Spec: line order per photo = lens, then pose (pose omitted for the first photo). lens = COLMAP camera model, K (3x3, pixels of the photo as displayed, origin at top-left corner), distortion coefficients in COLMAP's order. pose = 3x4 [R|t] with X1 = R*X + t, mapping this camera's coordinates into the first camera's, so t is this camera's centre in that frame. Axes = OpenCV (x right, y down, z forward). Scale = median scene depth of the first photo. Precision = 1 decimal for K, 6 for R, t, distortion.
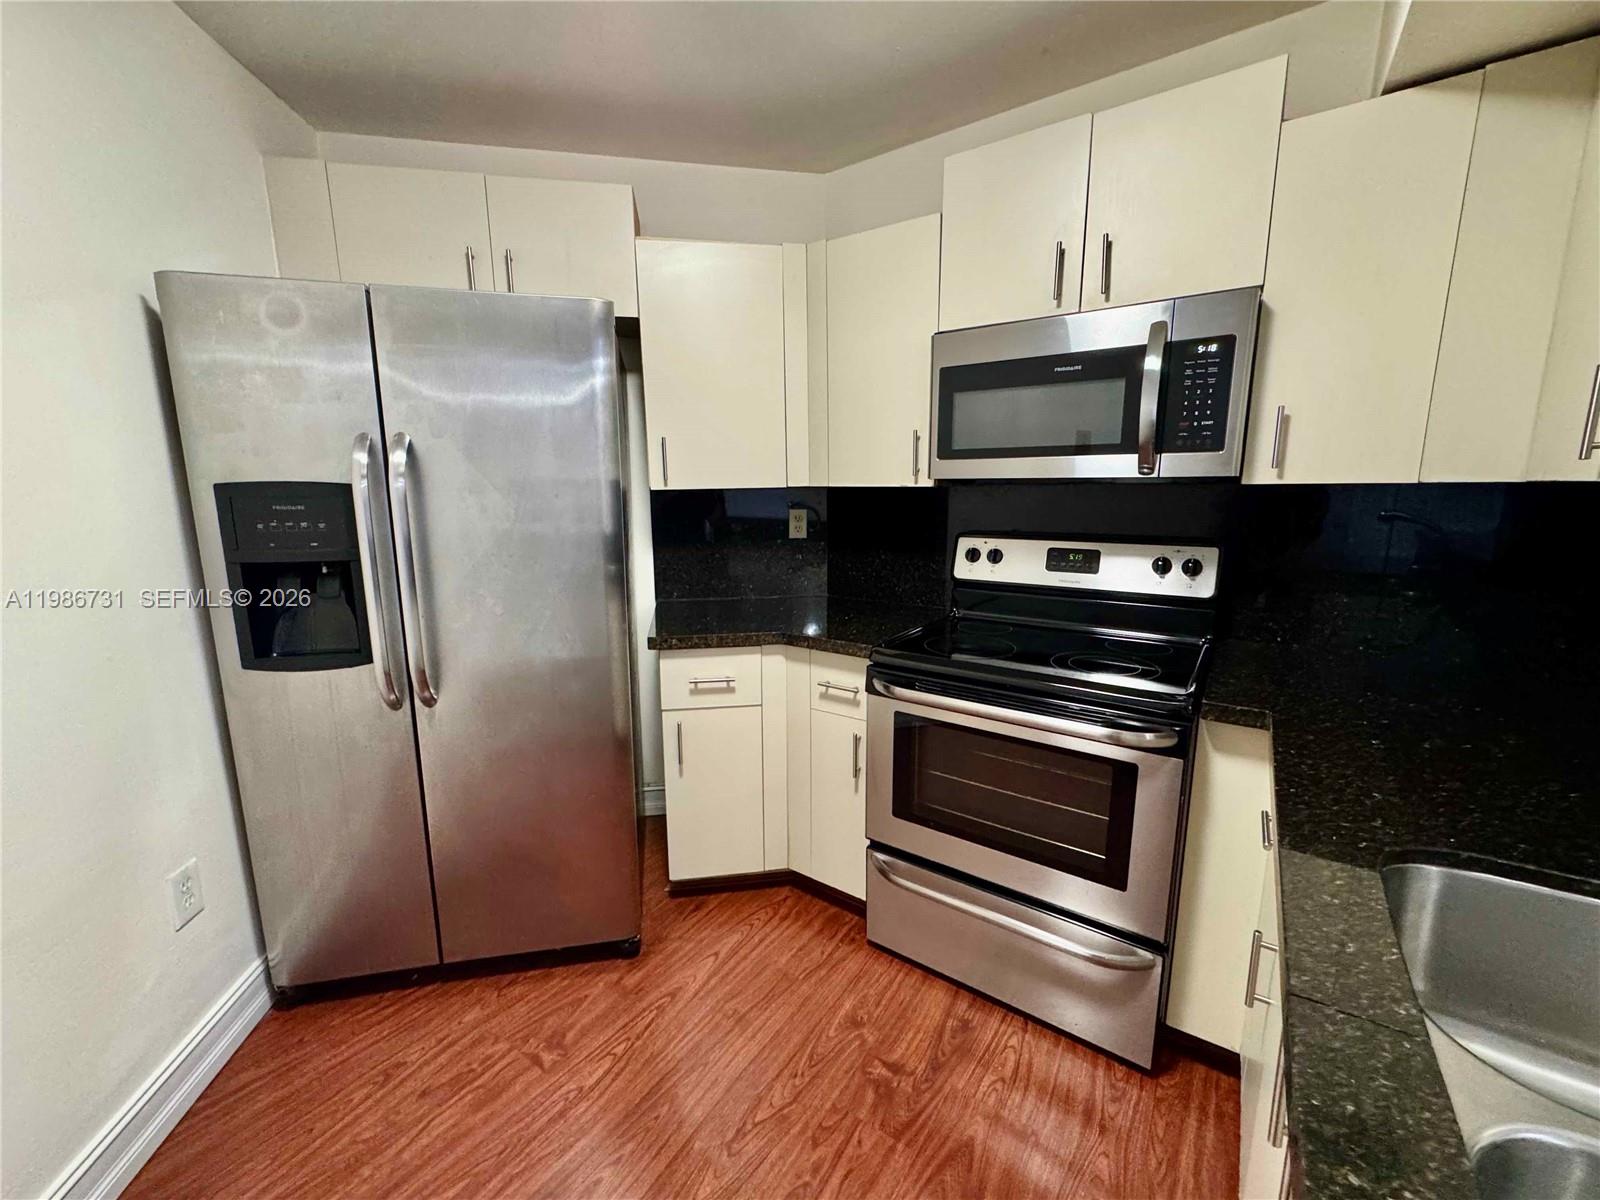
lens RADIAL K [[636.8, 0, 800.8], [0, 636.8, 598.6], [0, 0, 1]] dist [-0.003248, 0.000042]
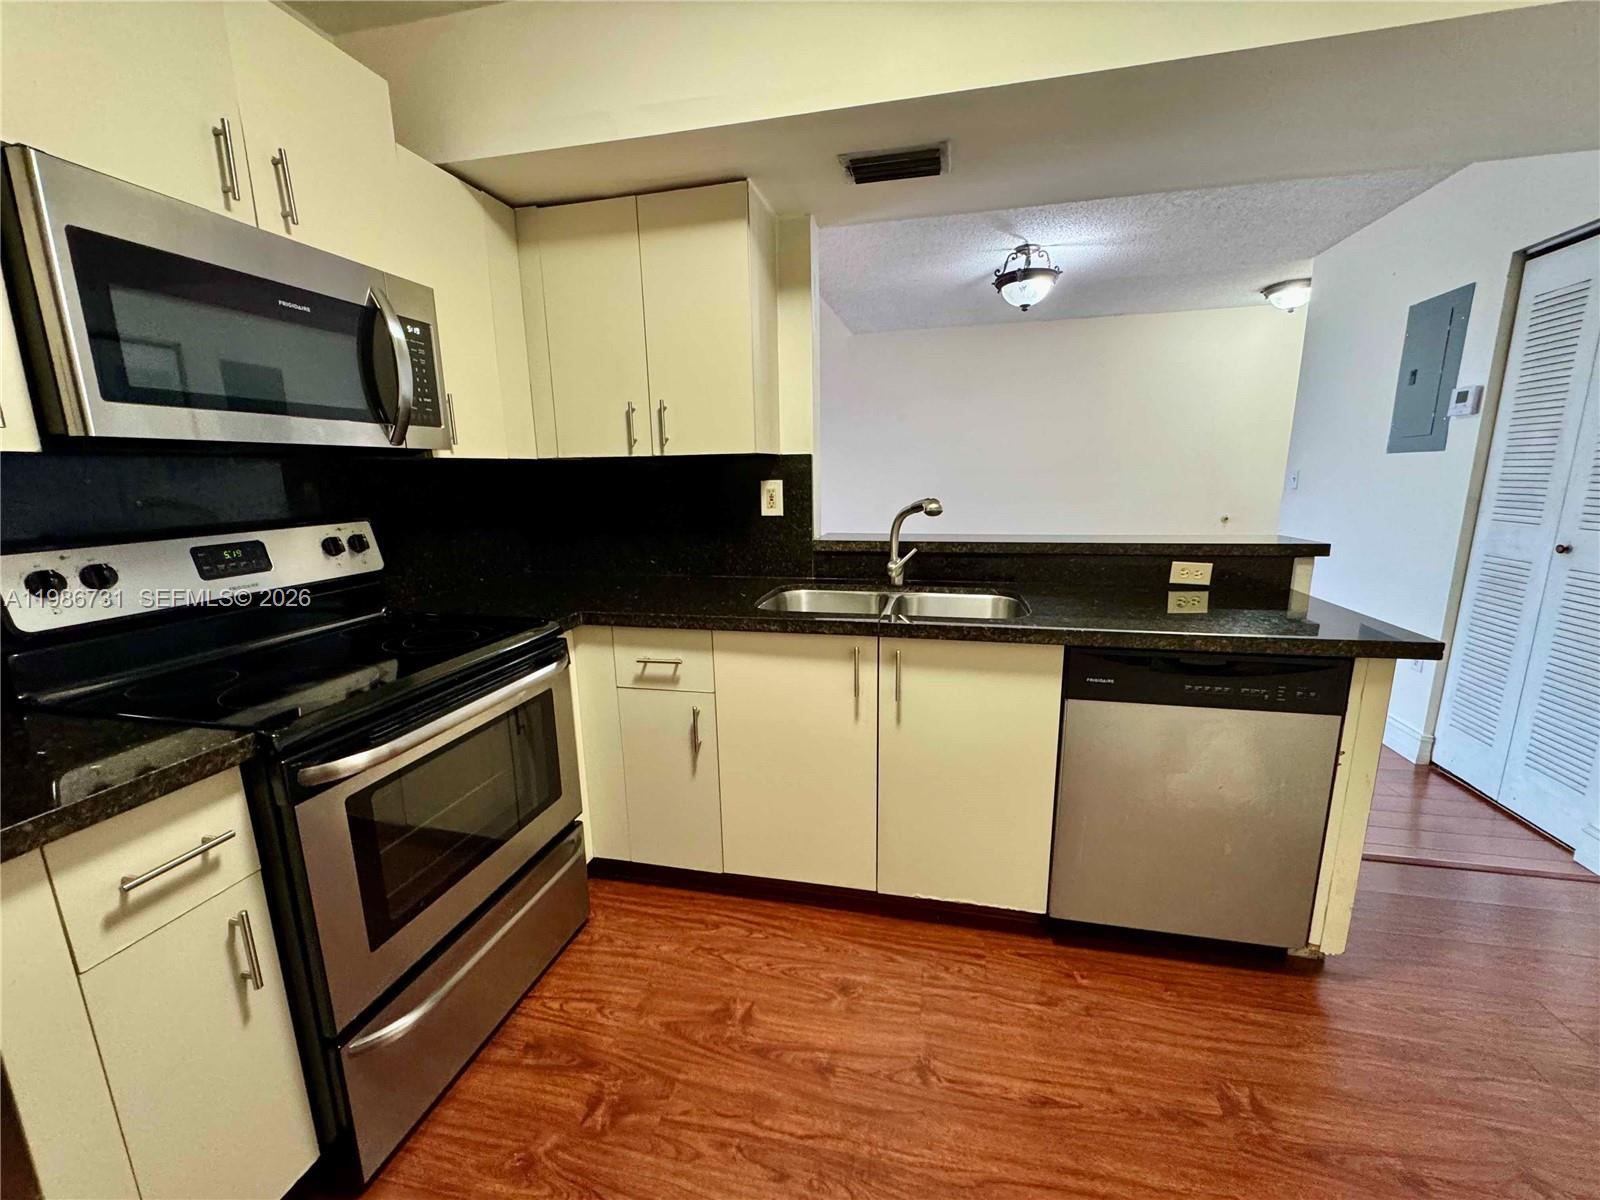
lens RADIAL K [[636.8, 0, 804.8], [0, 636.8, 601.3], [0, 0, 1]] dist [-0.003248, 0.000042]
pose [[-0.384190, -0.171847, 0.907120, -0.578762], [0.178546, 0.950148, 0.255618, -0.095028], [-0.905825, 0.260168, -0.334355, 0.746888]]
